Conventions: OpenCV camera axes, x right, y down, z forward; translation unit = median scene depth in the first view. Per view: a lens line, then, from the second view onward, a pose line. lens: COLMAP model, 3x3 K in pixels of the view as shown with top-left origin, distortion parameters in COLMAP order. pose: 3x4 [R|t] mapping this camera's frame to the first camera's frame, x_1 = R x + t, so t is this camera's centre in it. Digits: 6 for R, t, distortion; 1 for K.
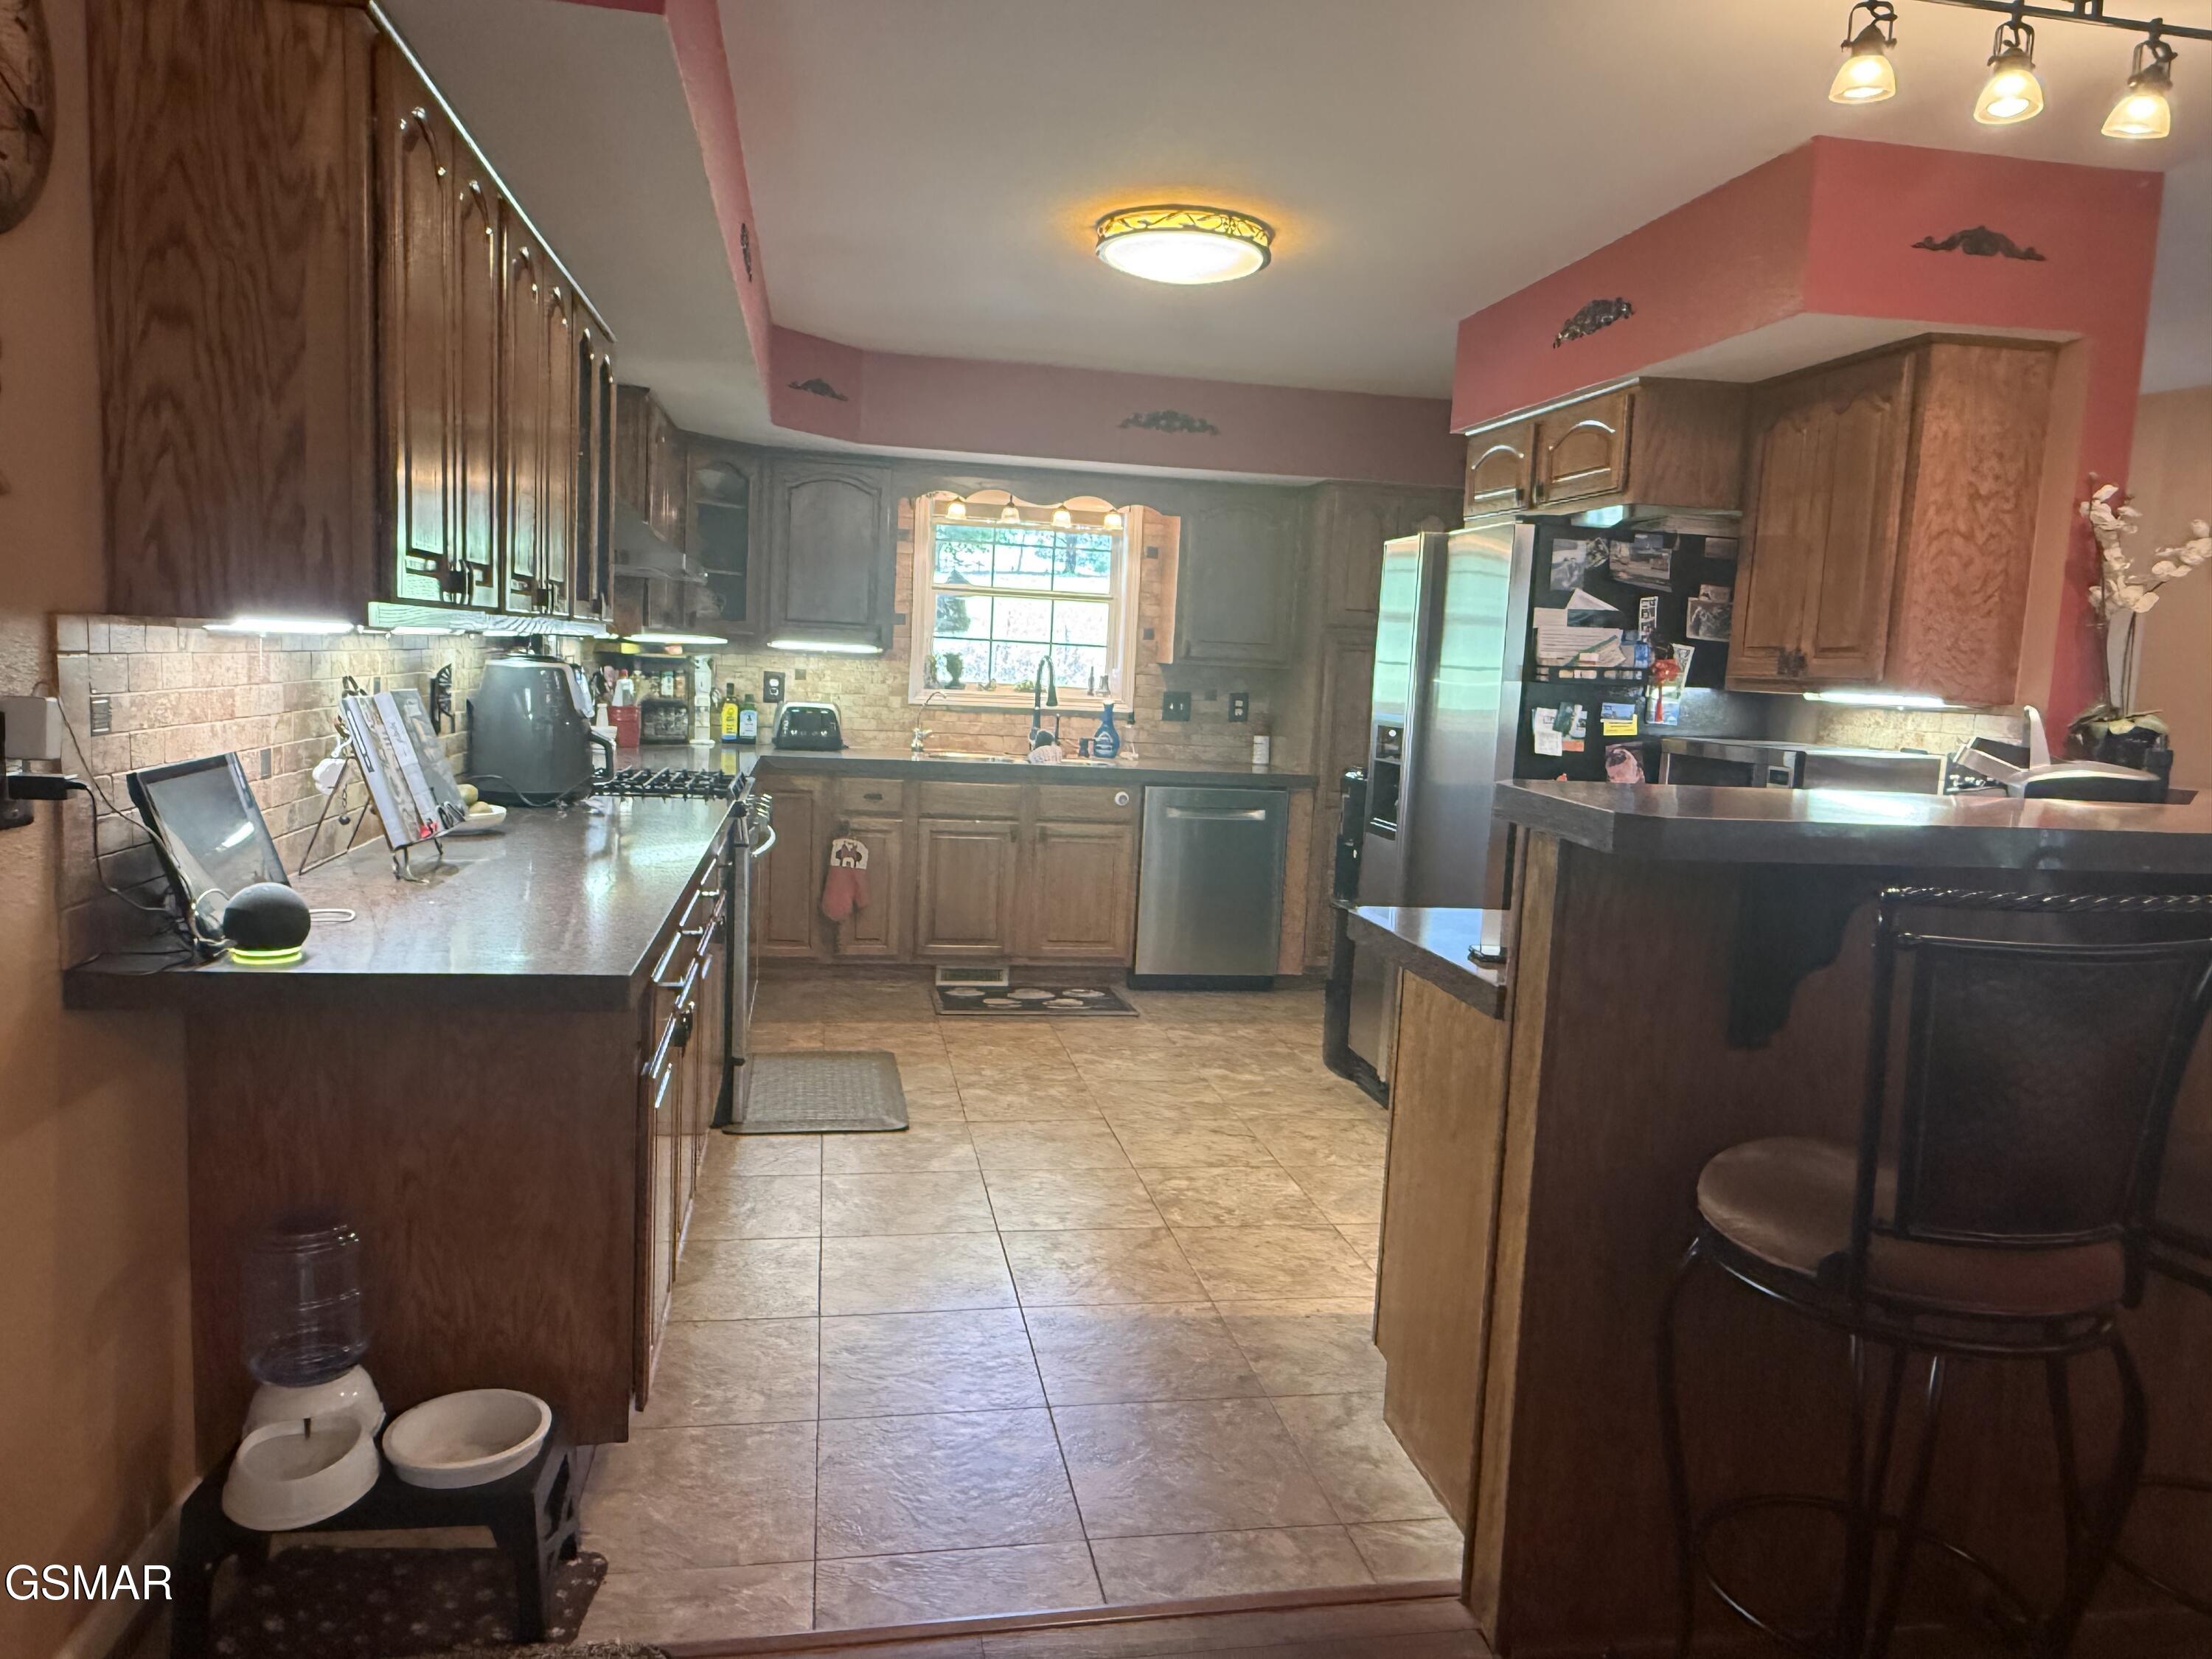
lens RADIAL K [[1475.0, 0, 1097.0], [0, 1475.0, 836.1], [0, 0, 1]] dist [-0.011704, 0.006796]
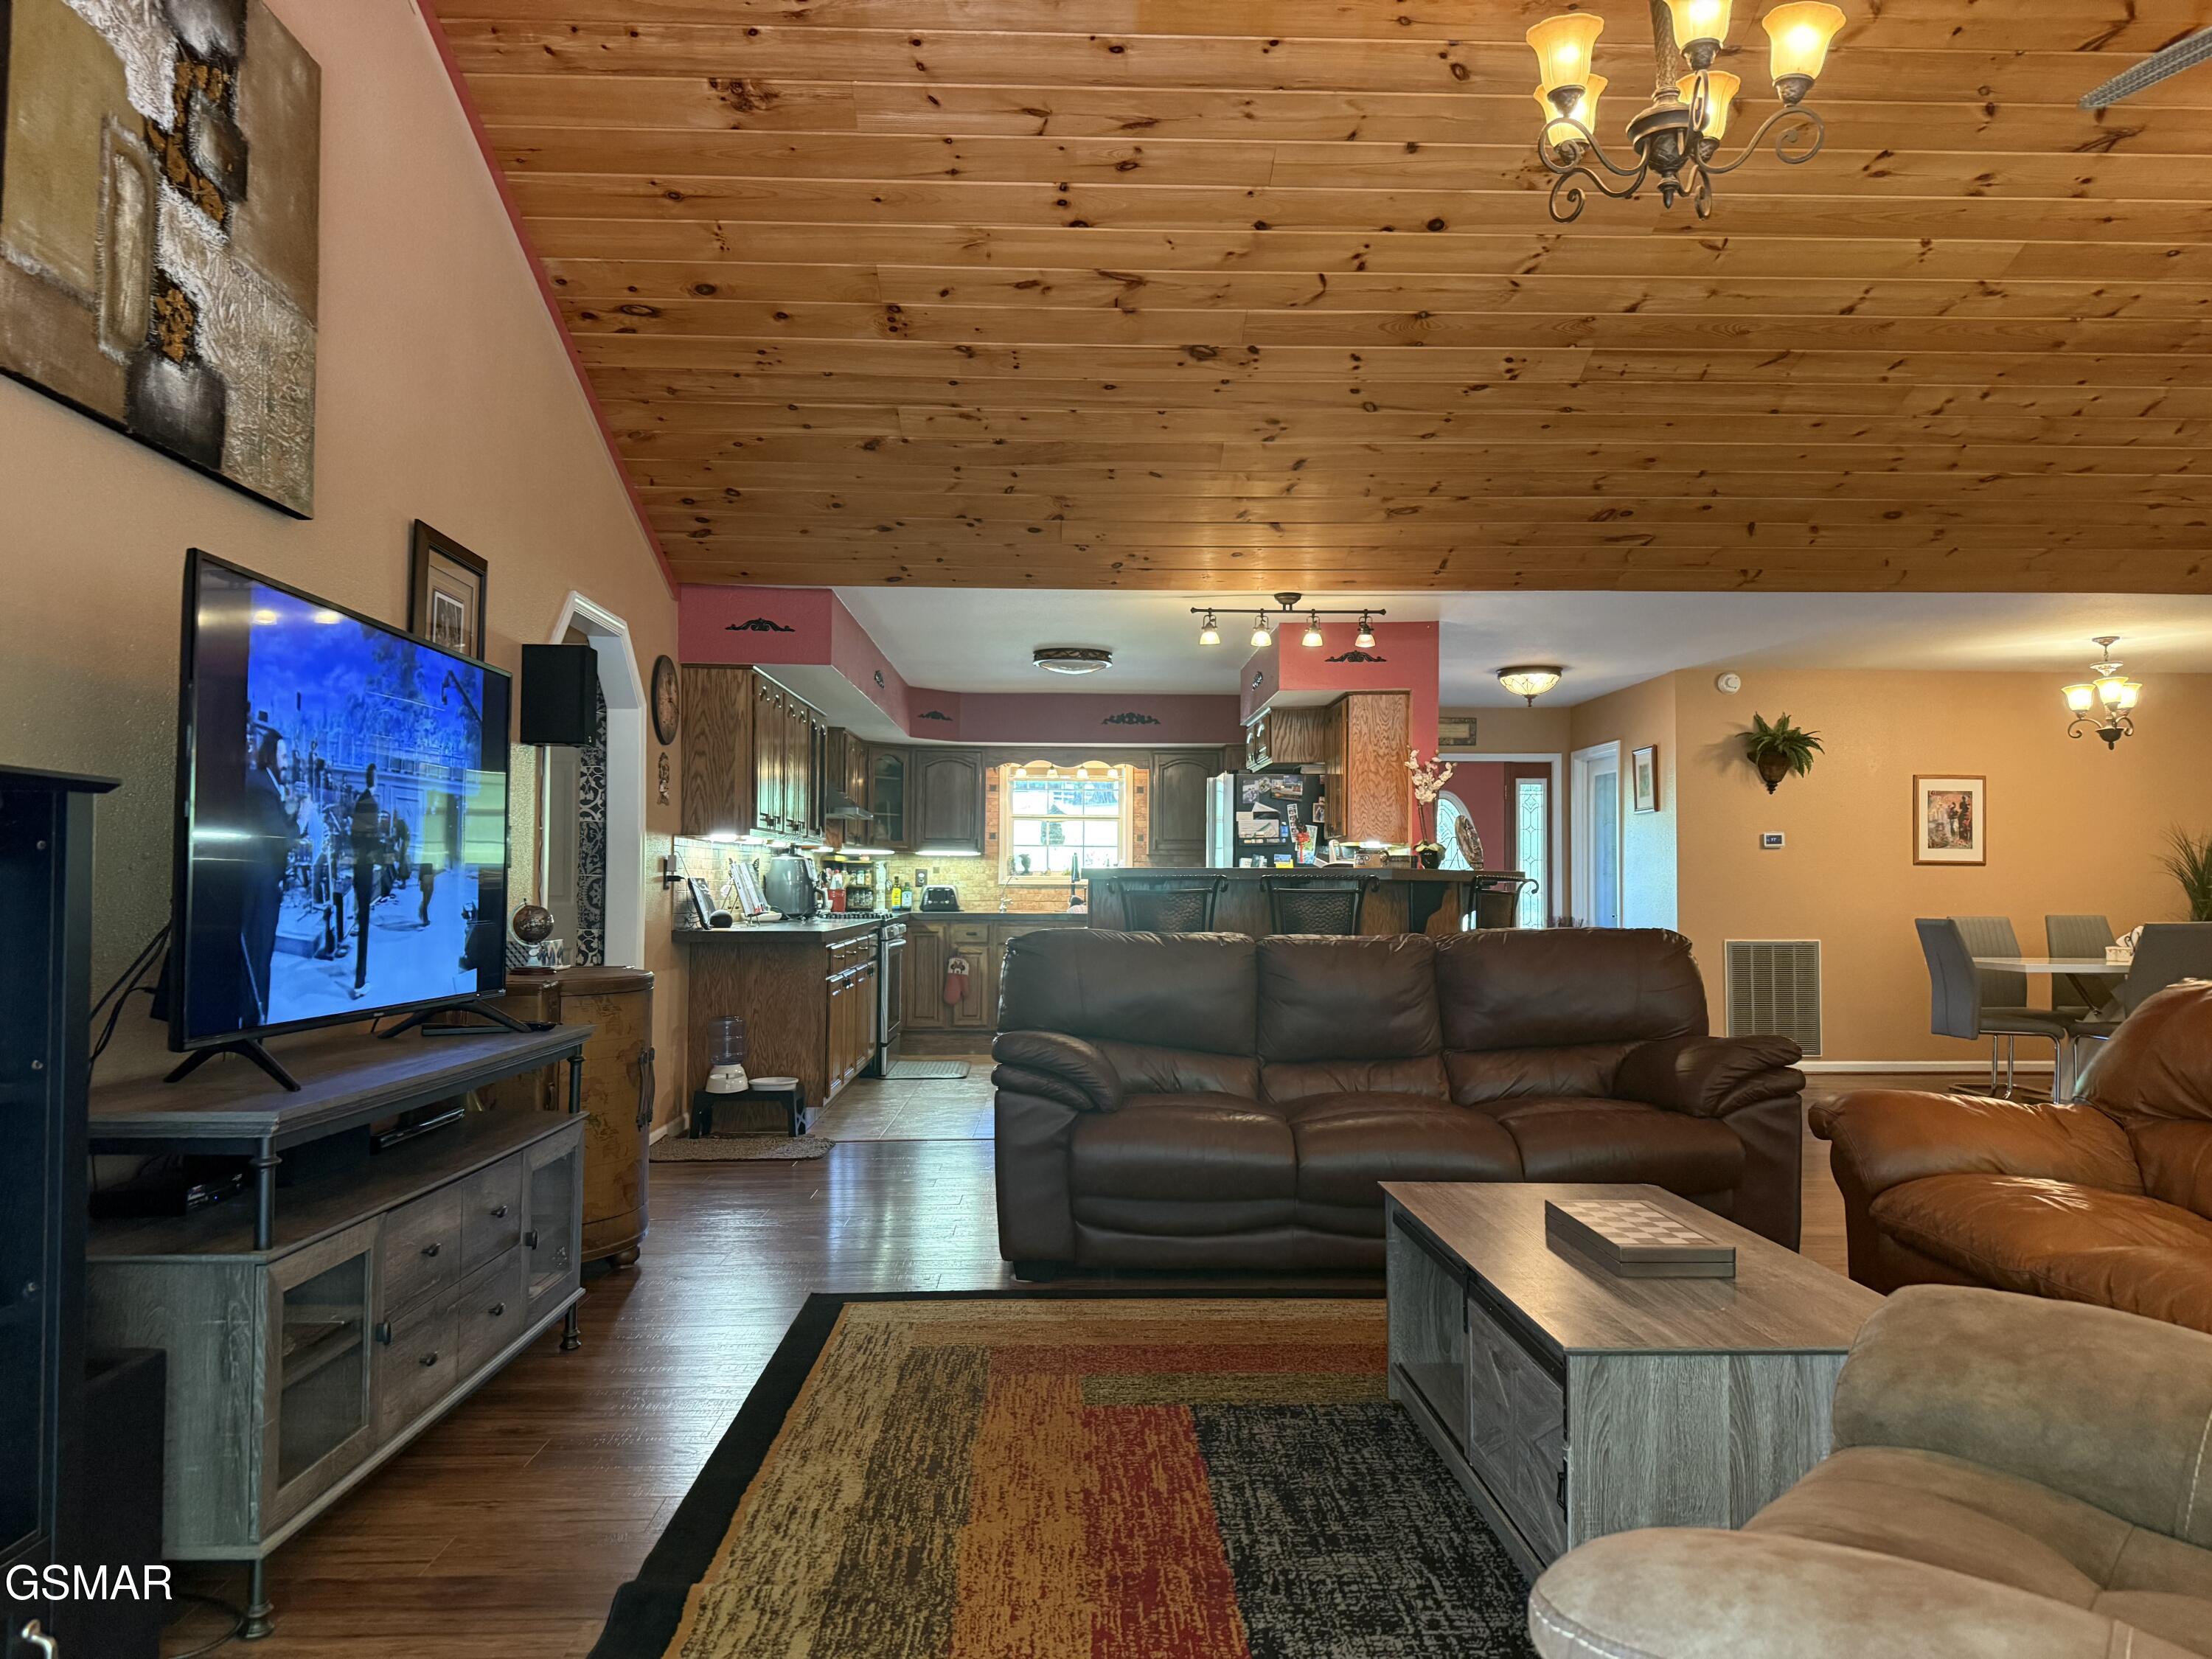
lens RADIAL K [[1550.5, 0, 1108.7], [0, 1550.5, 833.5], [0, 0, 1]] dist [0.013986, -0.005658]
pose [[0.987282, -0.048704, -0.151334, 0.289332], [0.024804, 0.987450, -0.155975, 0.143535], [0.157032, 0.150237, 0.976099, -0.788432]]
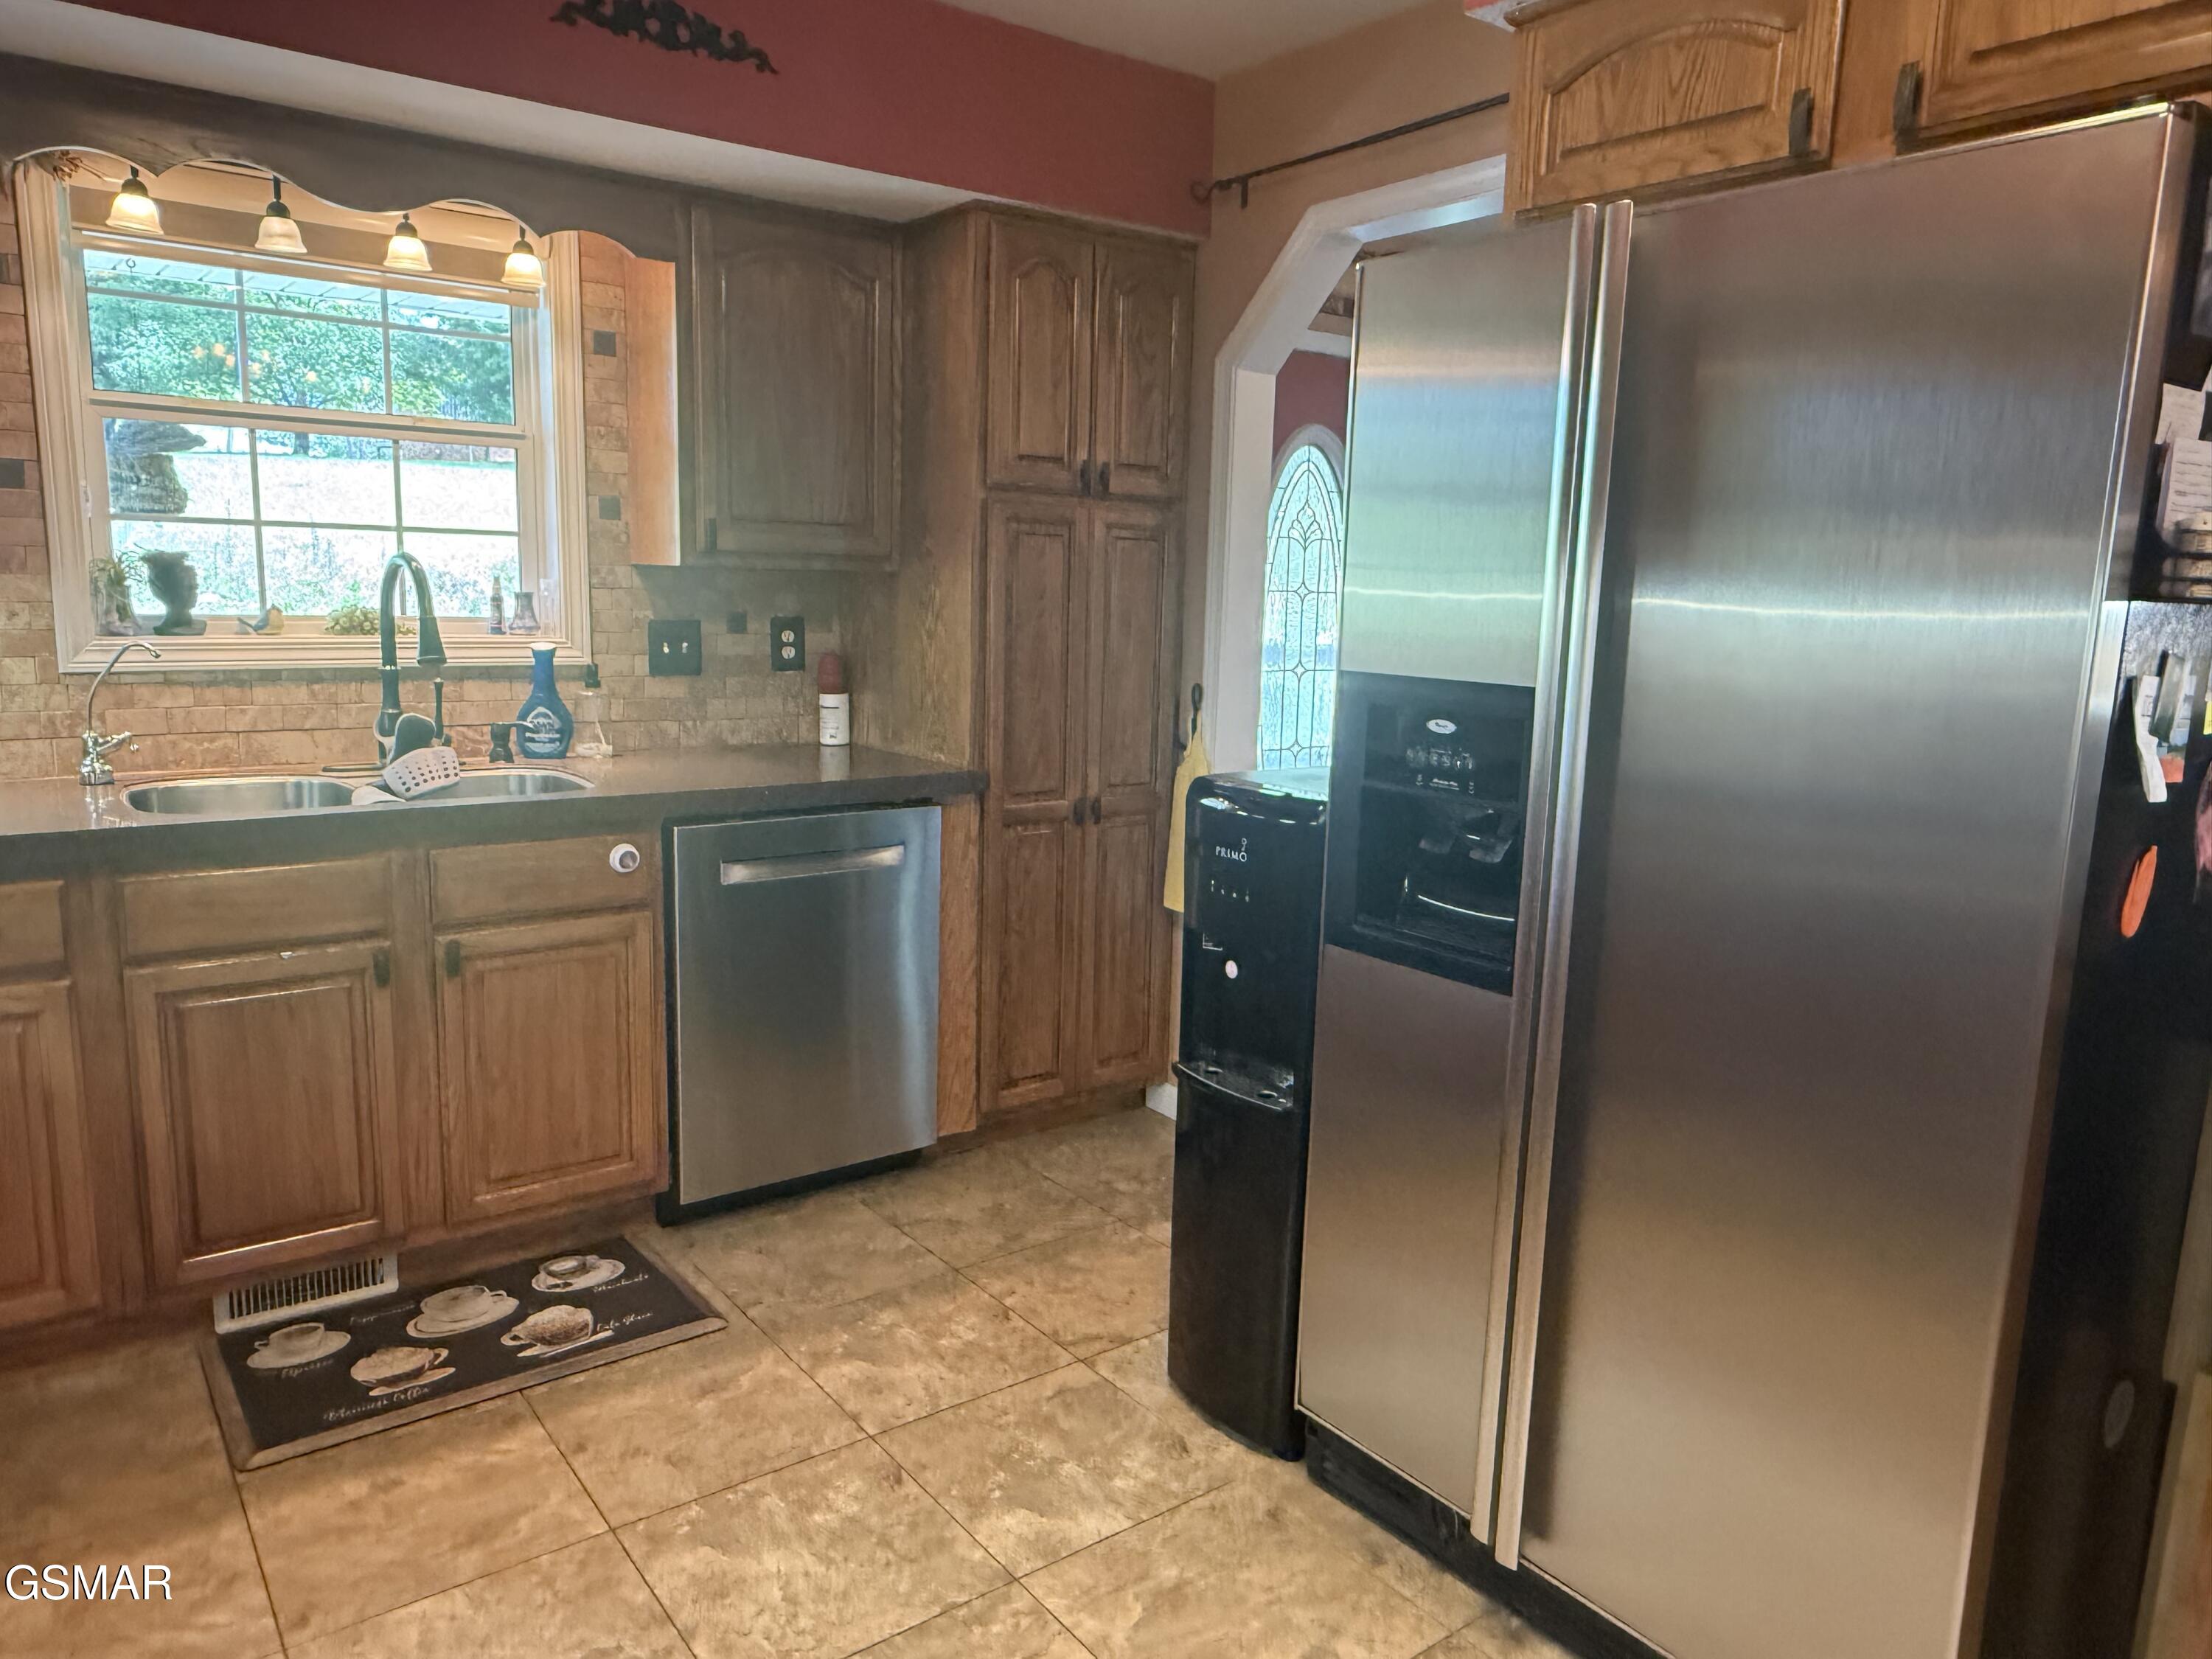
lens RADIAL K [[1475.0, 0, 1096.0], [0, 1475.0, 828.6], [0, 0, 1]] dist [-0.011704, 0.006796]
pose [[0.891316, -0.099874, 0.442245, -0.055161], [0.070316, 0.994084, 0.082782, -0.062112], [-0.447897, -0.042688, 0.893066, 0.506878]]
